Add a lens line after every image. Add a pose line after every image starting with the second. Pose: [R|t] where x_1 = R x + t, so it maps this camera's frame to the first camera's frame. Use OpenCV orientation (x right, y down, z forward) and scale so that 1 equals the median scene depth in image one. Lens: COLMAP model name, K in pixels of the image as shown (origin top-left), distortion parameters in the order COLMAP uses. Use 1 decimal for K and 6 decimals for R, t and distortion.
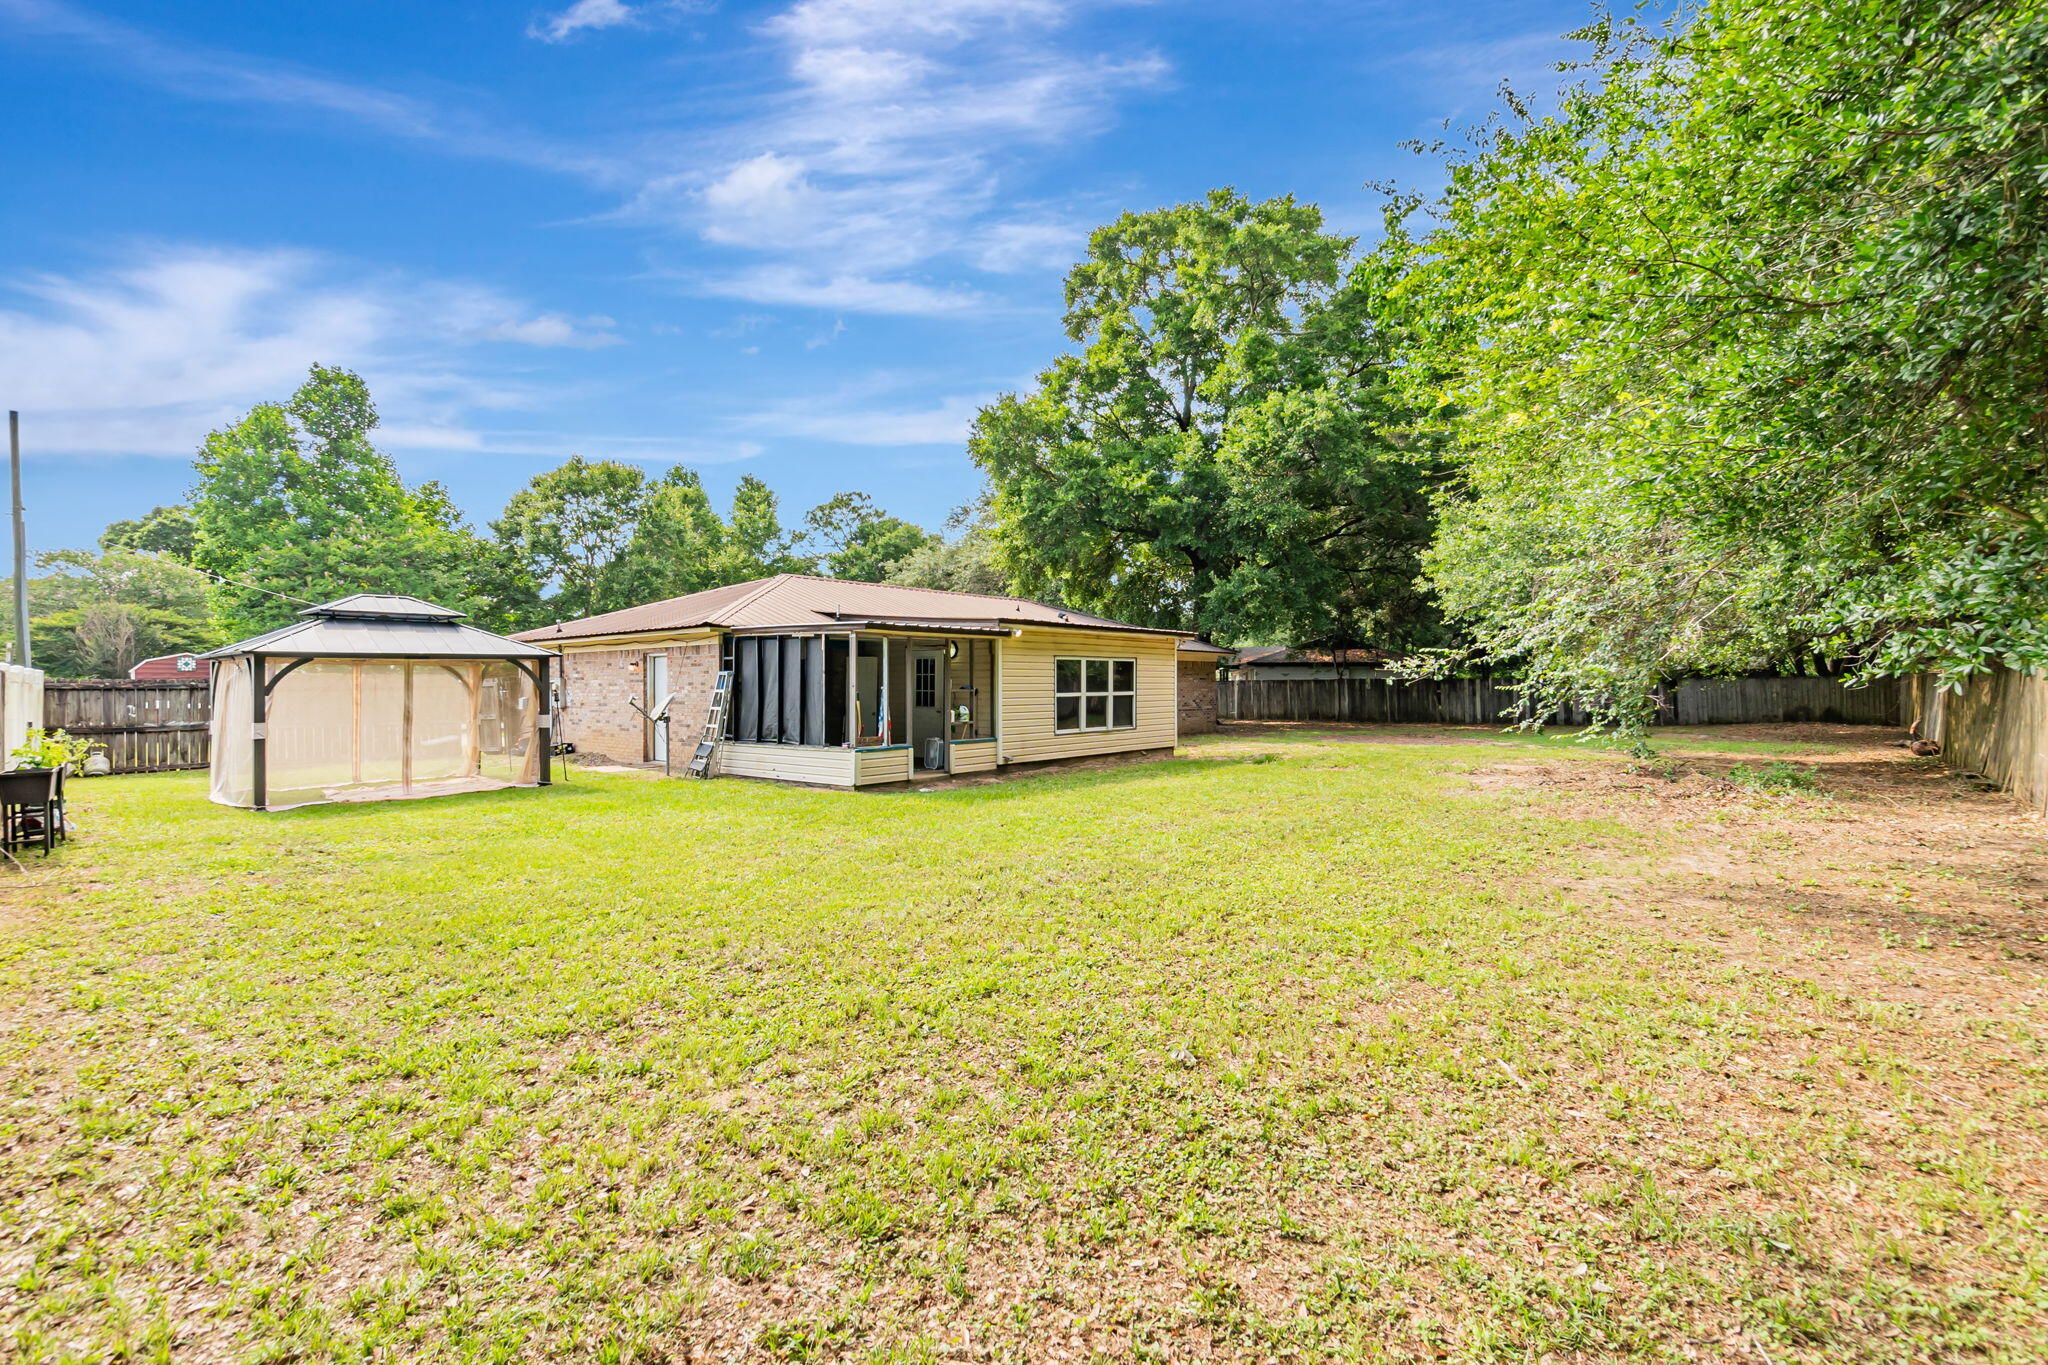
lens RADIAL K [[899.6, 0, 1013.8], [0, 899.6, 678.9], [0, 0, 1]] dist [-0.001131, 0.000026]
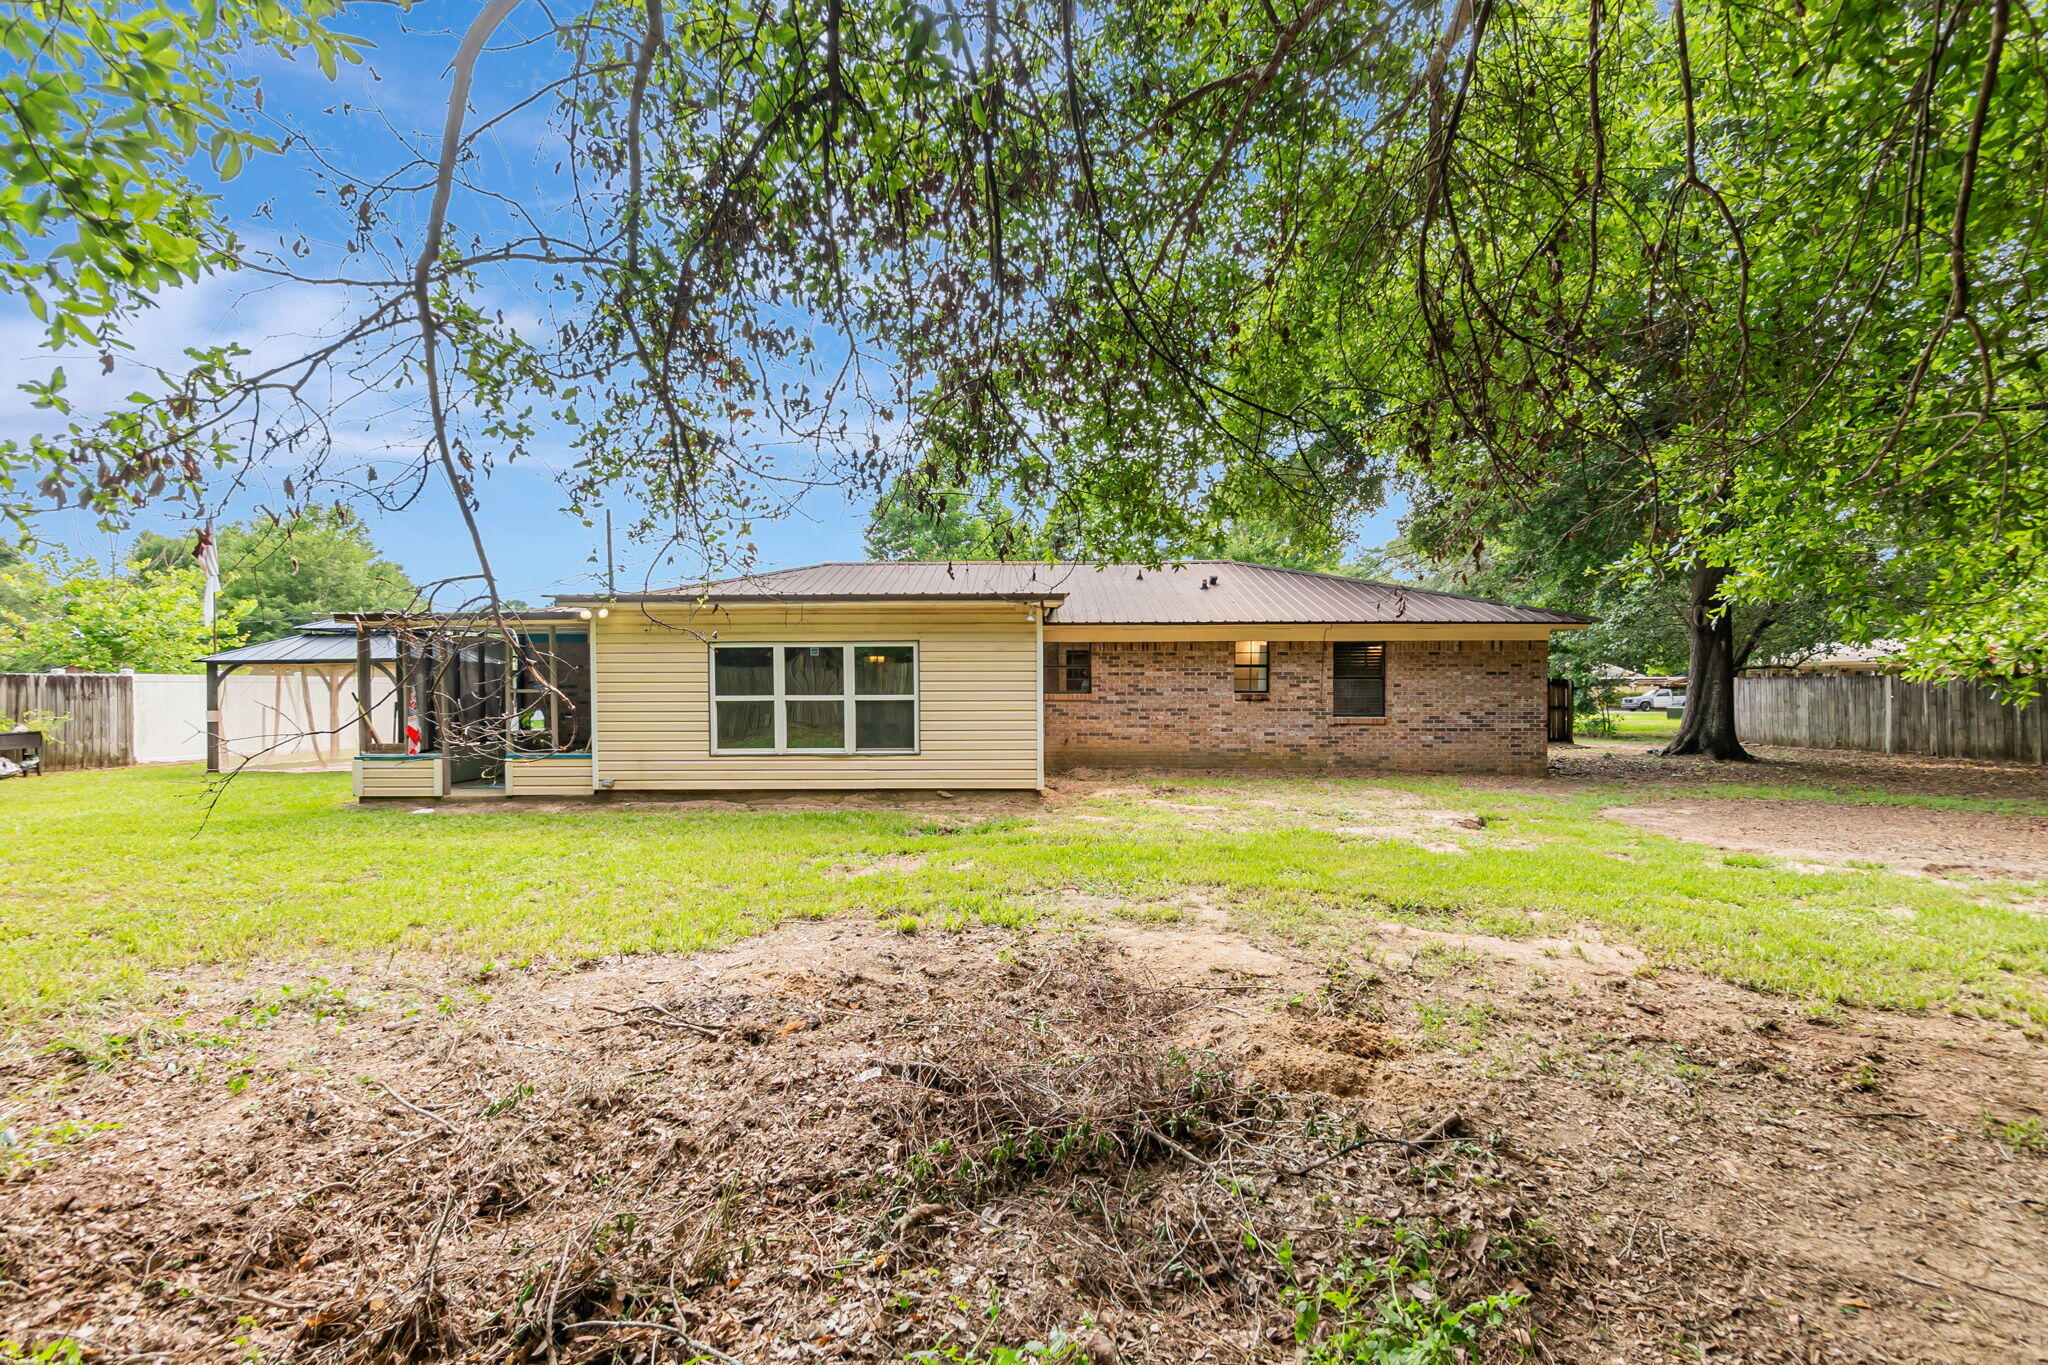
lens RADIAL K [[900.3, 0, 1010.8], [0, 900.3, 667.1], [0, 0, 1]] dist [-0.001326, 0.000832]
pose [[0.655066, -0.013347, -0.755454, 0.718204], [0.003646, 0.999888, -0.014505, 0.004206], [0.755563, 0.006747, 0.655041, 0.699139]]
